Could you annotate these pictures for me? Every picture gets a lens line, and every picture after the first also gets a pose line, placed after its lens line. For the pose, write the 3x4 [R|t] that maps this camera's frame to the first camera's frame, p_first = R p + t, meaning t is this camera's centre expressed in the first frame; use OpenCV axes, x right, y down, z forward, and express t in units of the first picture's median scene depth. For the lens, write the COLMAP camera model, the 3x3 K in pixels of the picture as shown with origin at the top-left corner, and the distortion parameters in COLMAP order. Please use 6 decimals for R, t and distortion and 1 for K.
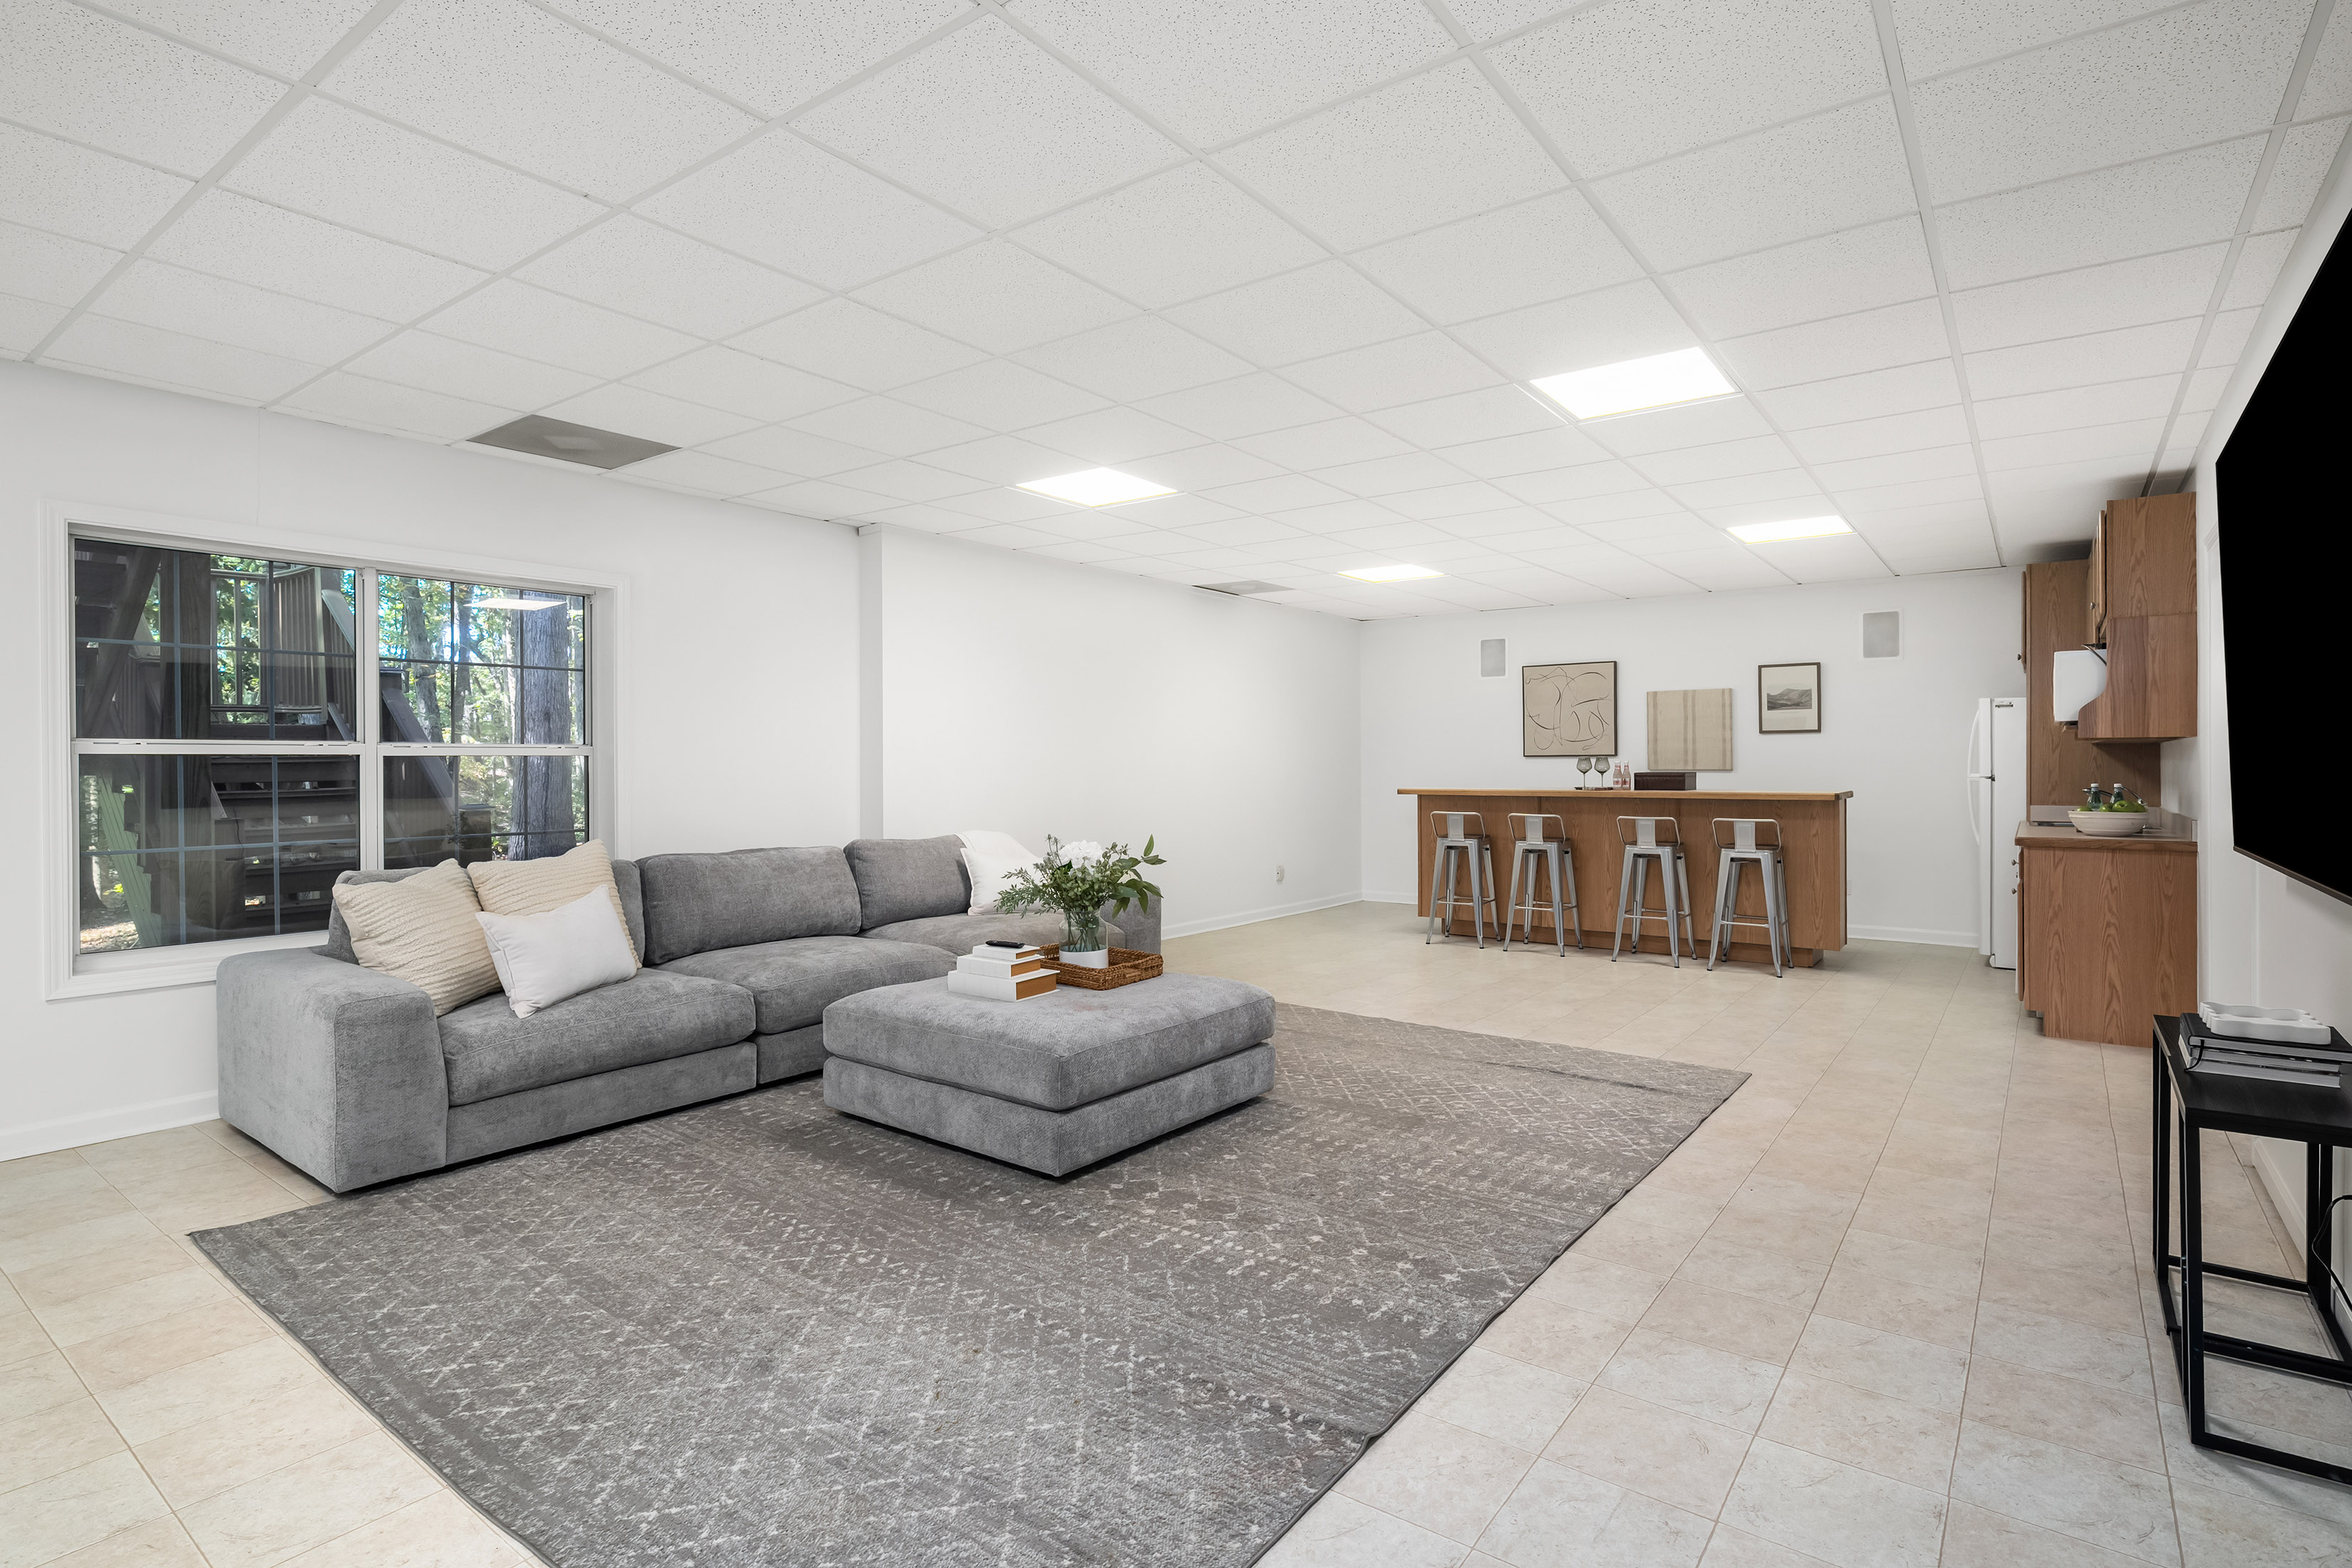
lens RADIAL K [[1156.9, 0, 1178.3], [0, 1156.9, 753.9], [0, 0, 1]] dist [0.007054, -0.000079]
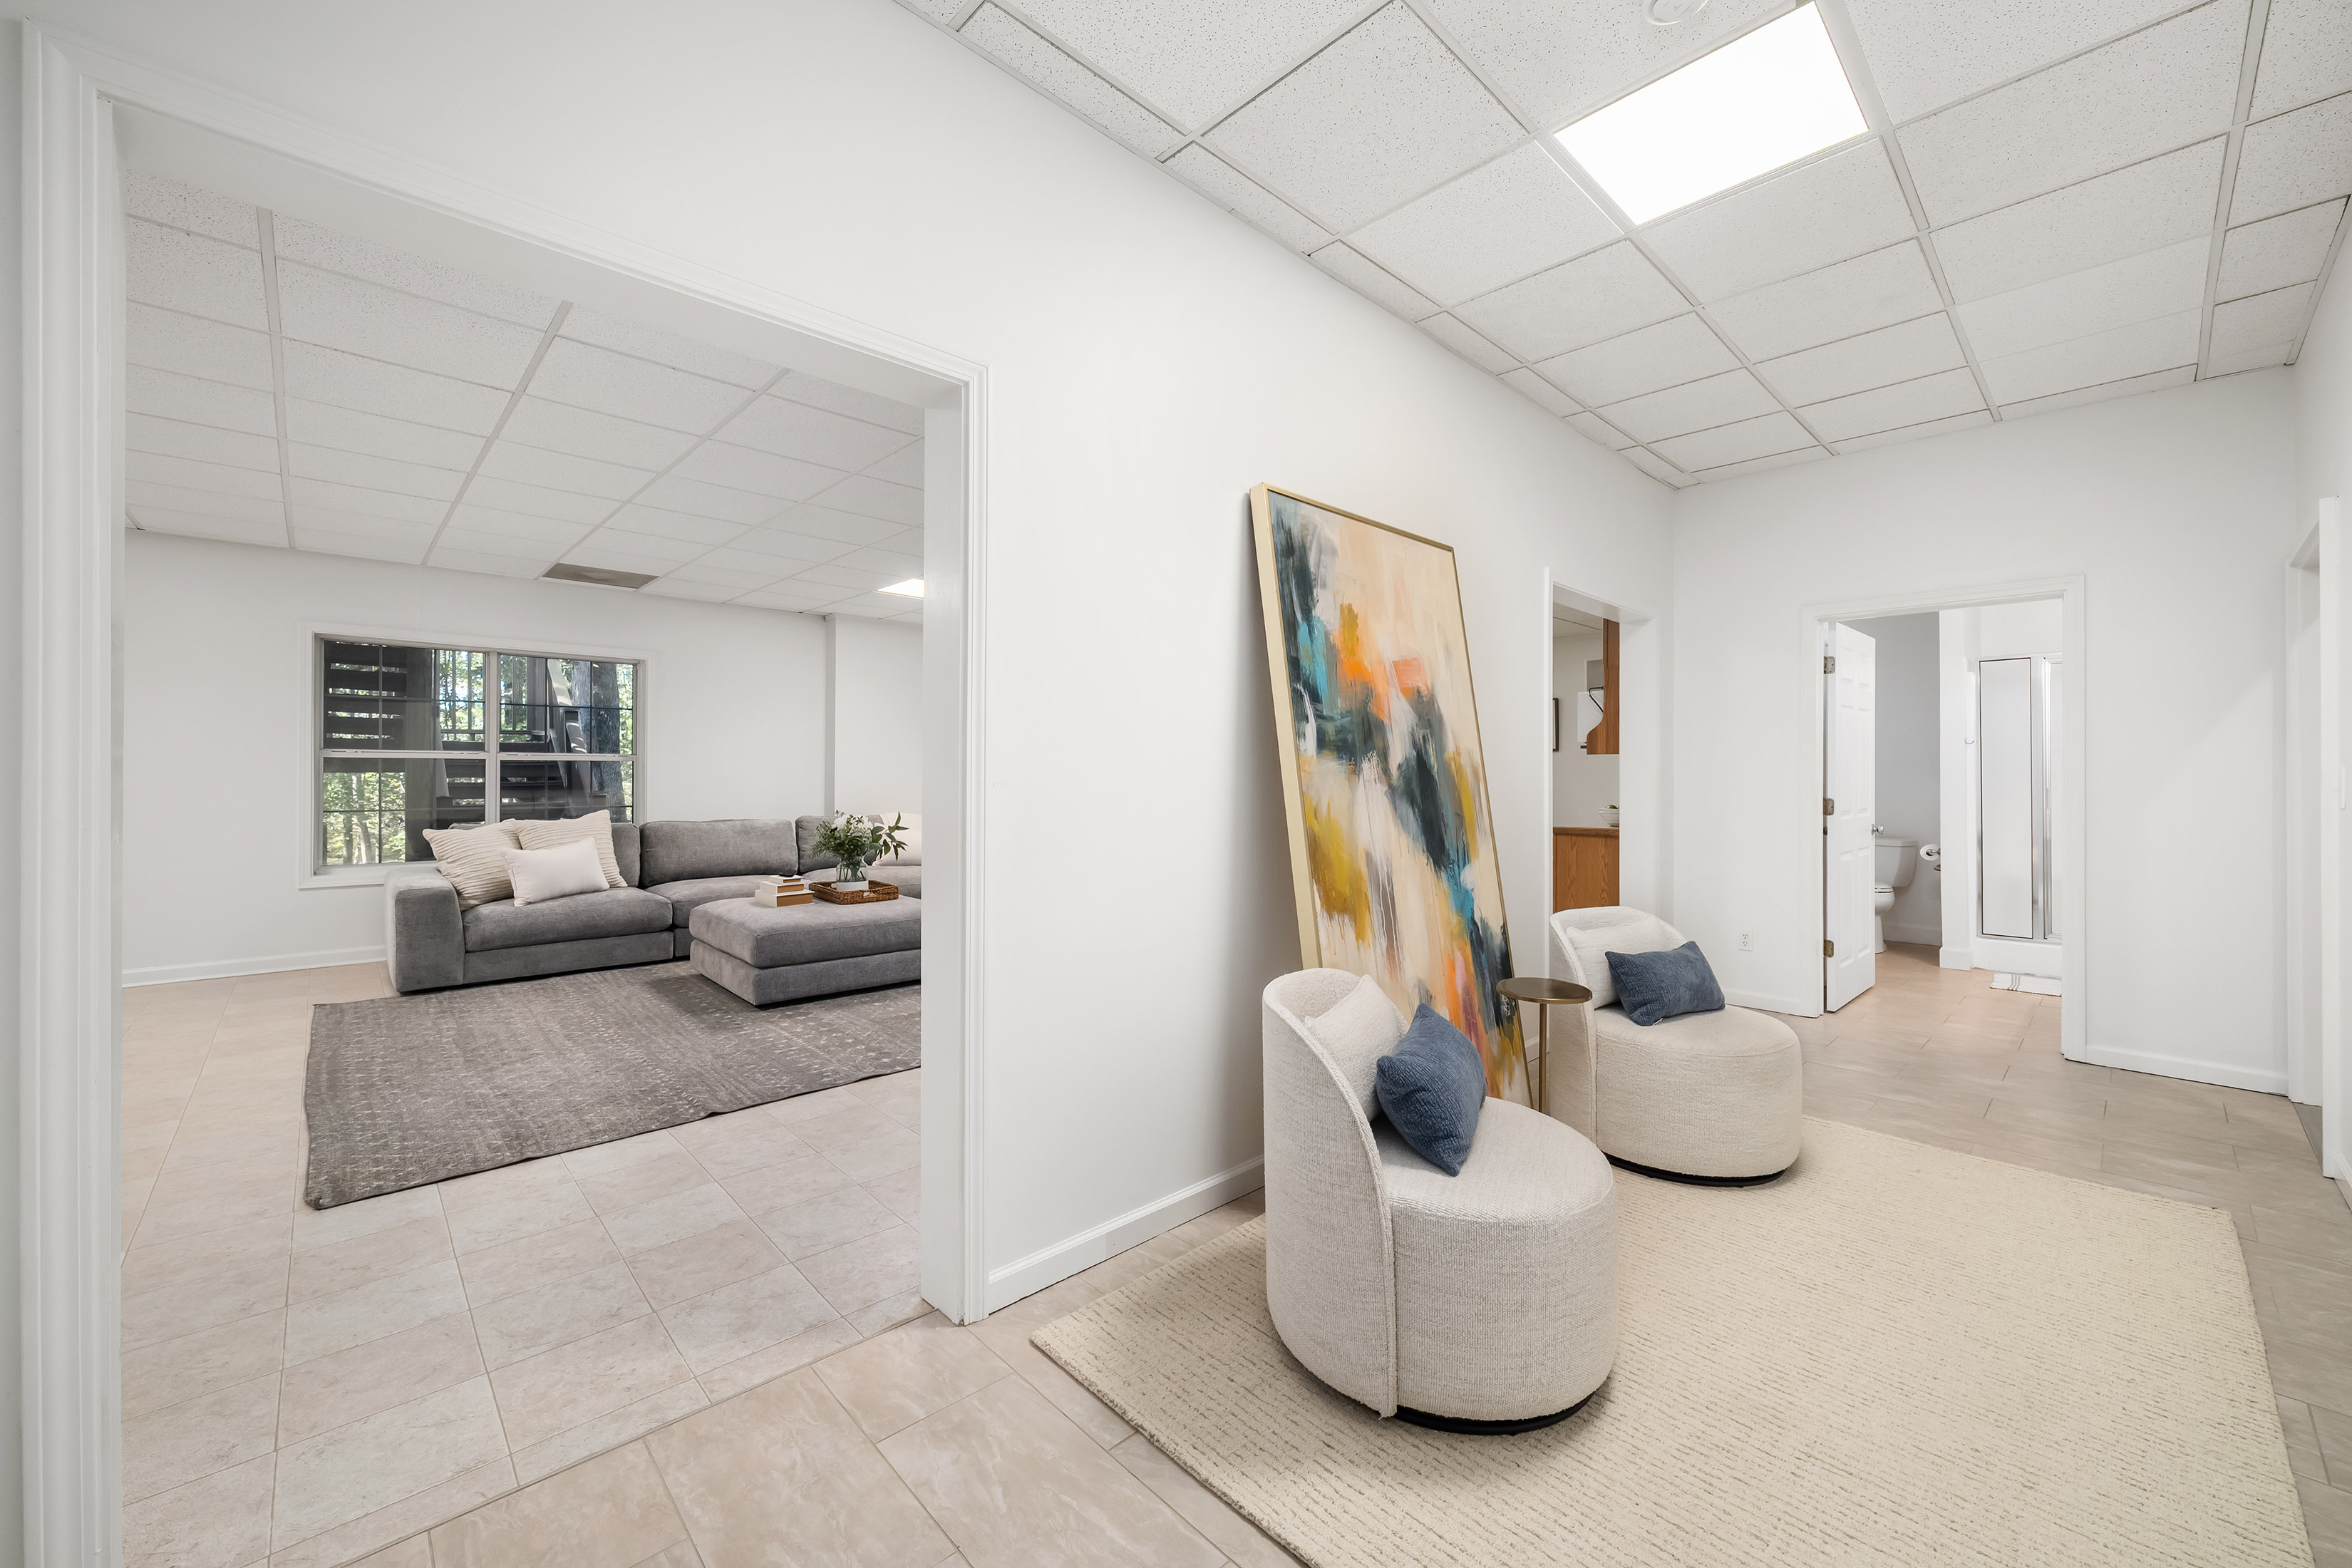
lens RADIAL K [[905.1, 0, 1174.9], [0, 905.1, 771.4], [0, 0, 1]] dist [-0.000033, -0.000141]
pose [[0.986011, 0.008488, -0.166461, 0.647454], [-0.007880, 0.999960, 0.004312, 0.005544], [0.166491, -0.002940, 0.986039, -0.197044]]
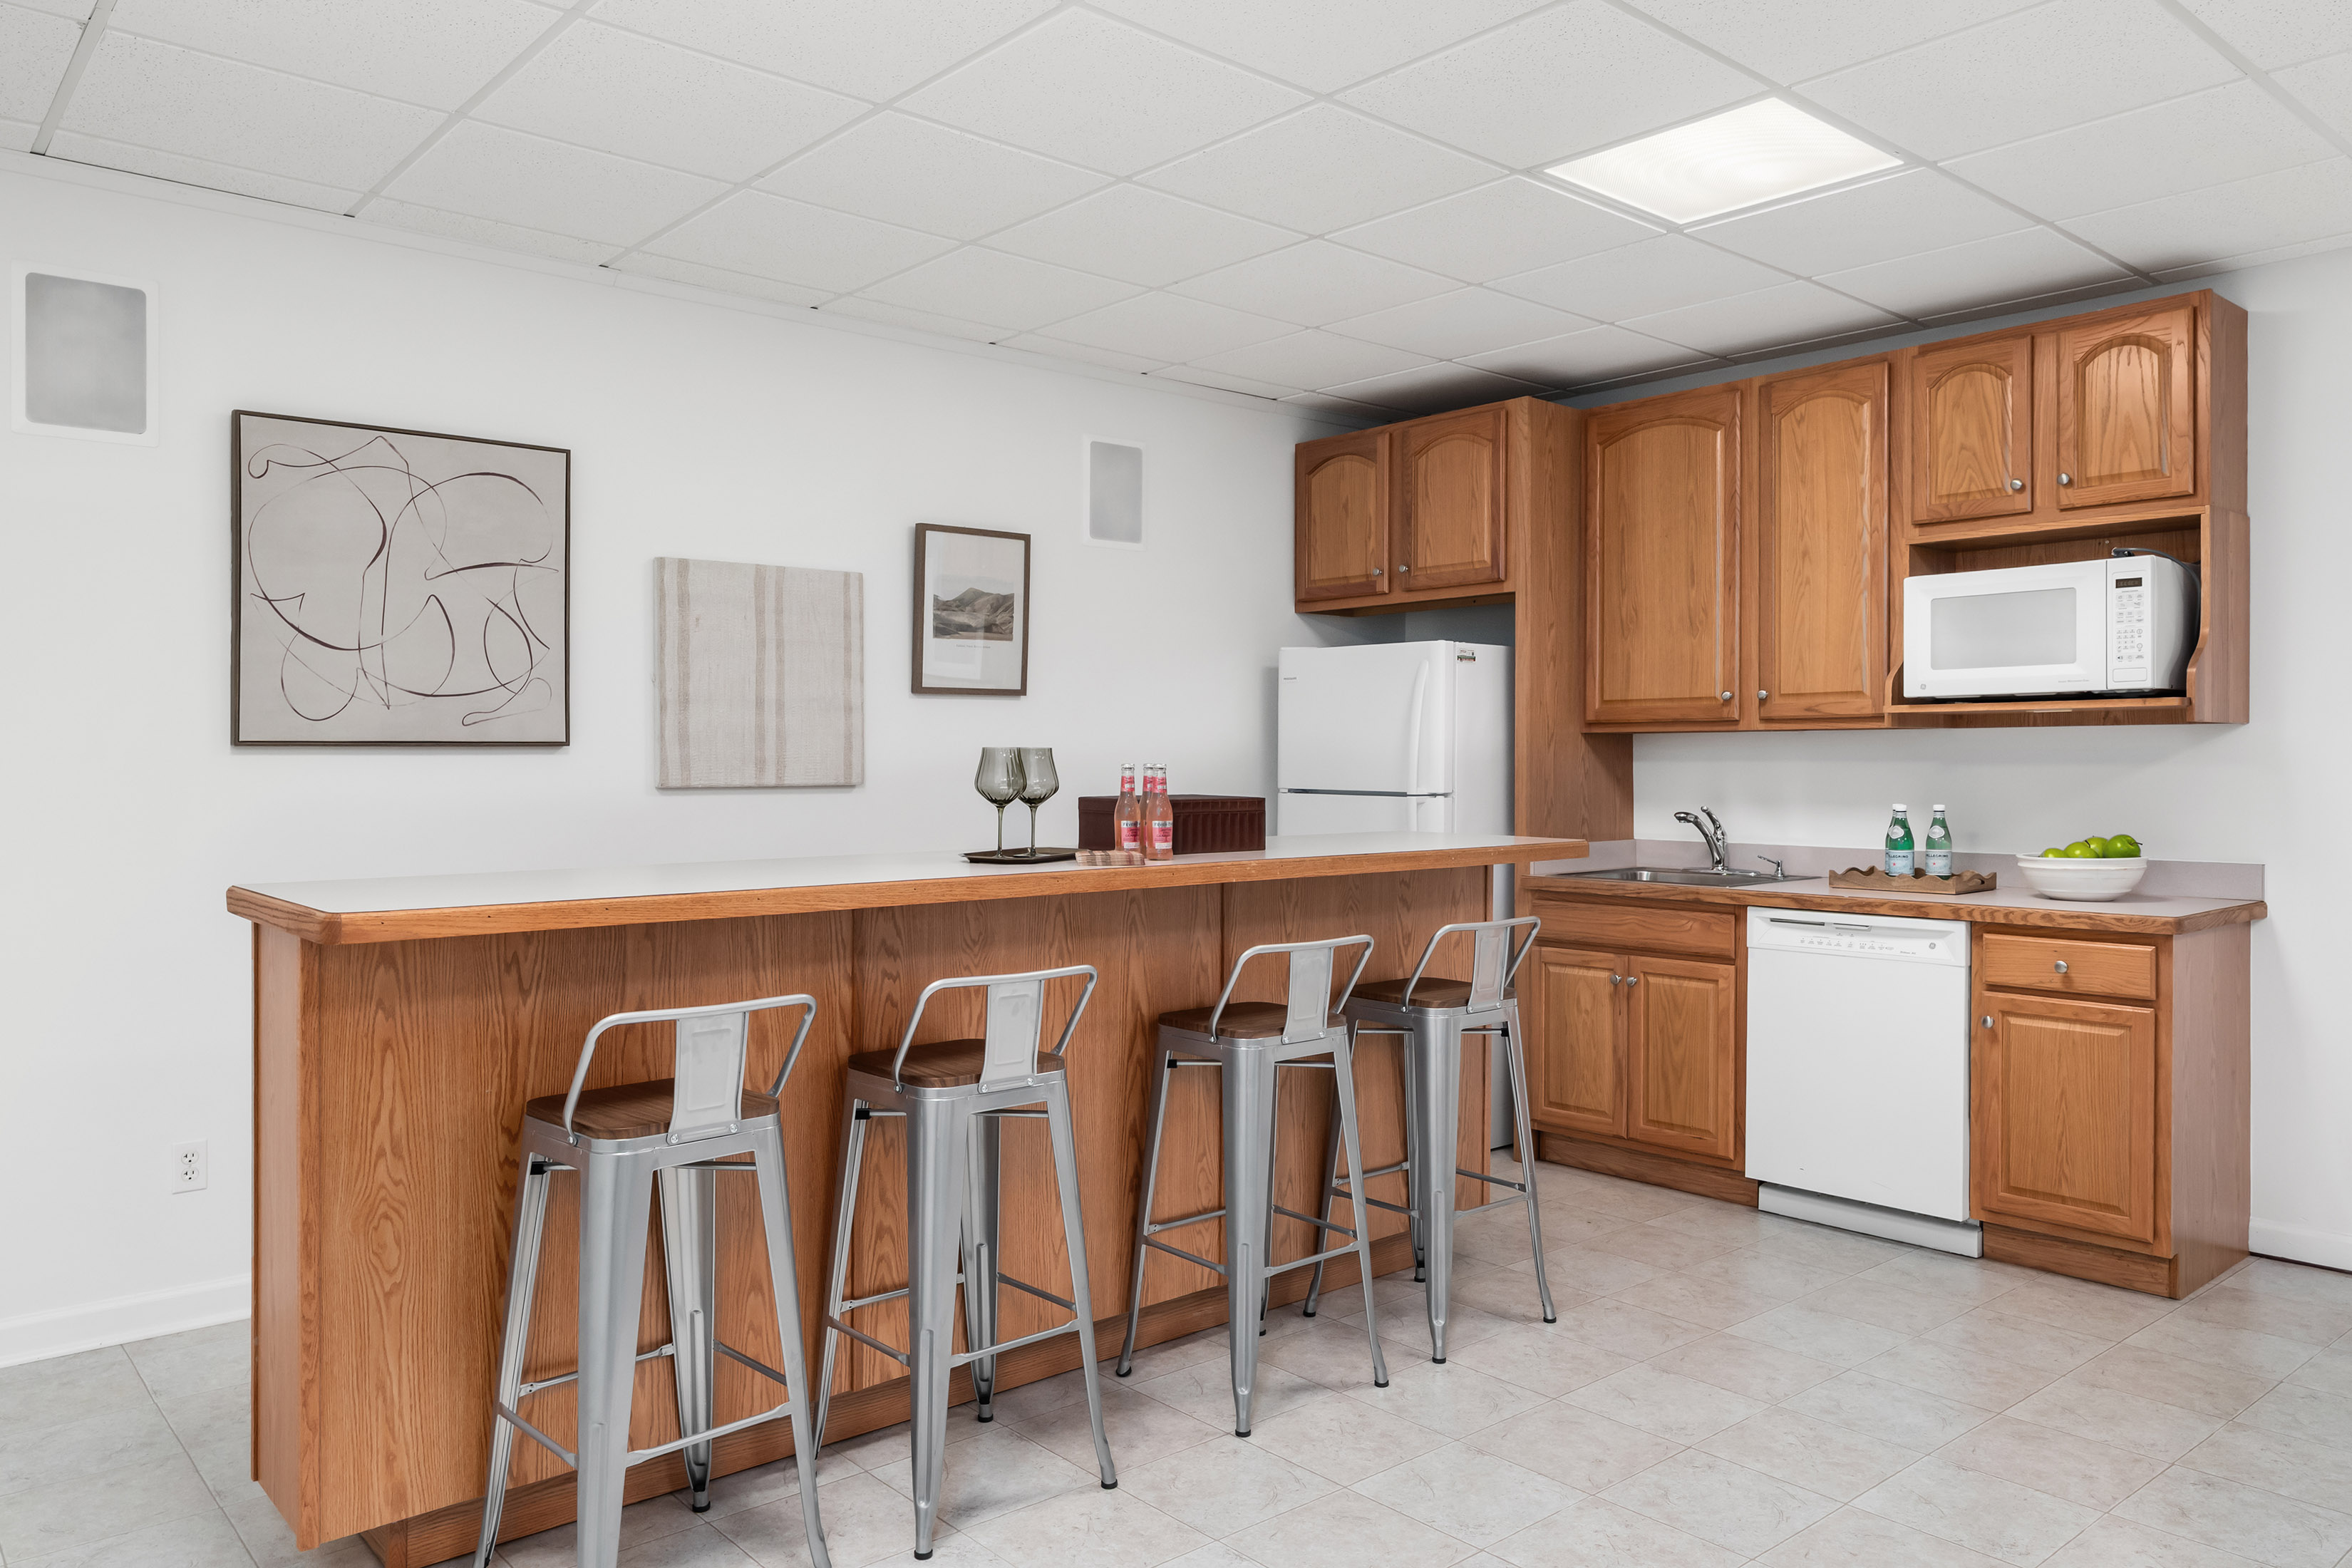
lens RADIAL K [[1630.9, 0, 1180.3], [0, 1630.9, 757.5], [0, 0, 1]] dist [0.001713, -0.001066]
pose [[0.210747, 0.002361, 0.977538, -0.072957], [-0.007594, 0.999971, -0.000778, 0.009899], [-0.977511, -0.007260, 0.210759, 1.774546]]
